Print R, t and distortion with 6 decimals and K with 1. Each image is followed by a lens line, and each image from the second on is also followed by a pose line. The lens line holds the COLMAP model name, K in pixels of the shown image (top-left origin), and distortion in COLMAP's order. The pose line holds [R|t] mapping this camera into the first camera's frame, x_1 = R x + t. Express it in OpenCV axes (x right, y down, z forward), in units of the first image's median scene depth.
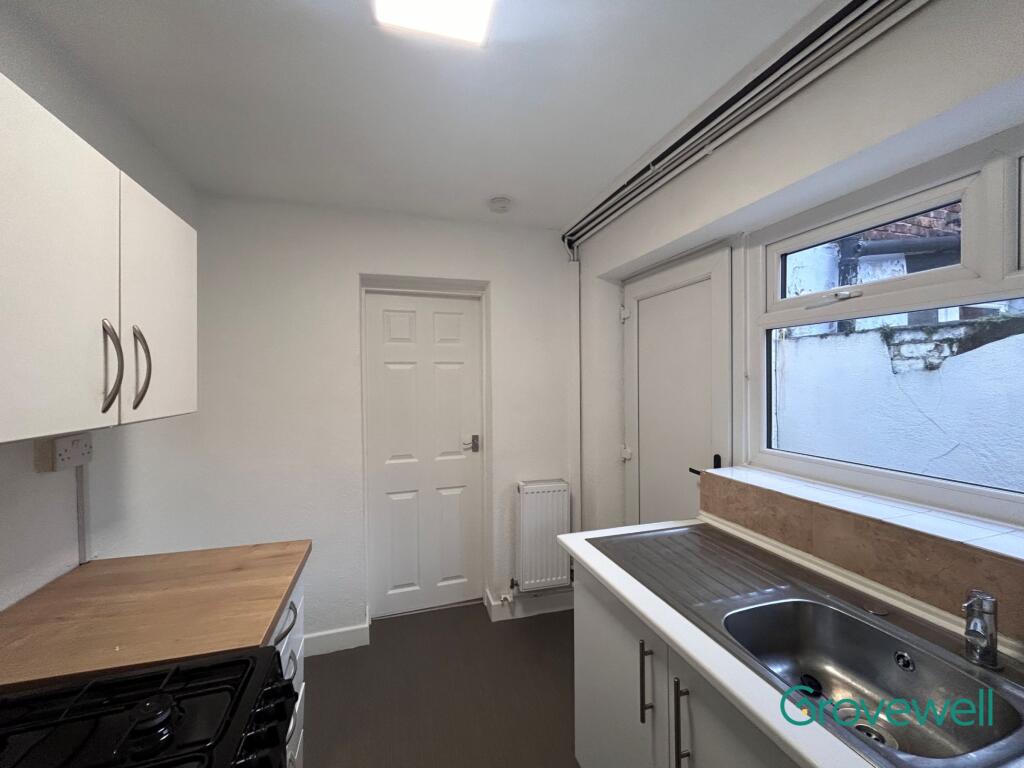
lens RADIAL K [[416.6, 0, 512.7], [0, 416.6, 381.2], [0, 0, 1]] dist [-0.000828, 0.000257]
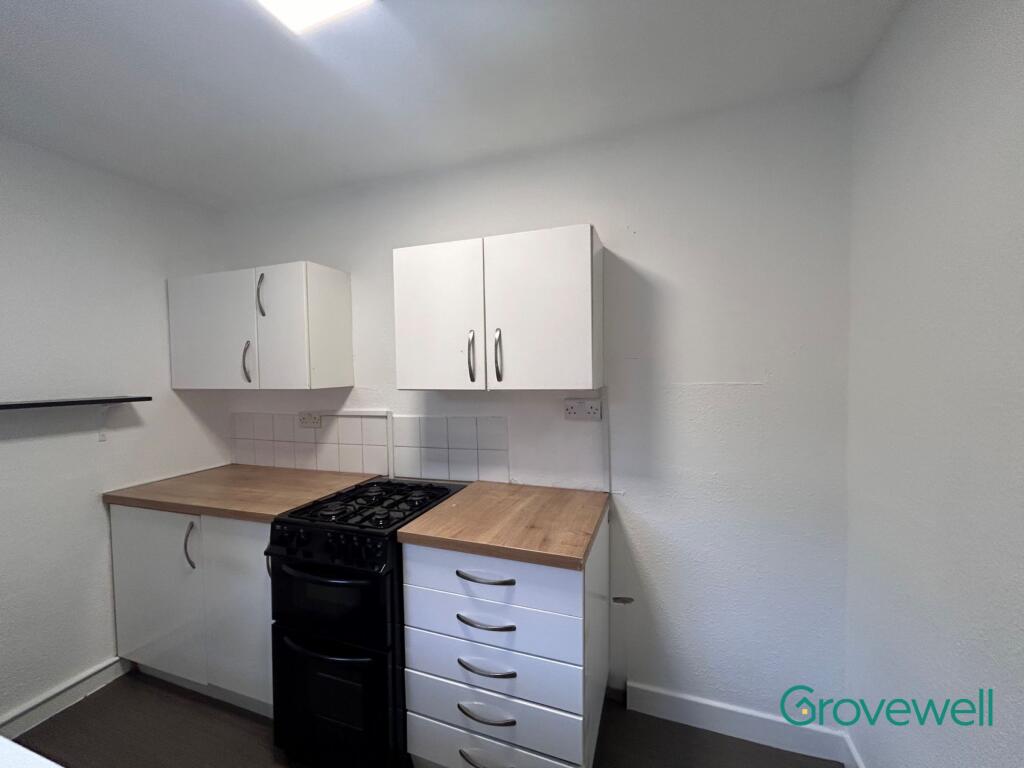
lens RADIAL K [[416.6, 0, 512.7], [0, 416.6, 381.2], [0, 0, 1]] dist [-0.000828, 0.000257]
pose [[-0.604175, 0.039866, -0.795853, 0.239596], [0.019606, 0.999189, 0.035167, 0.009089], [0.796610, 0.005643, -0.604467, 1.476025]]
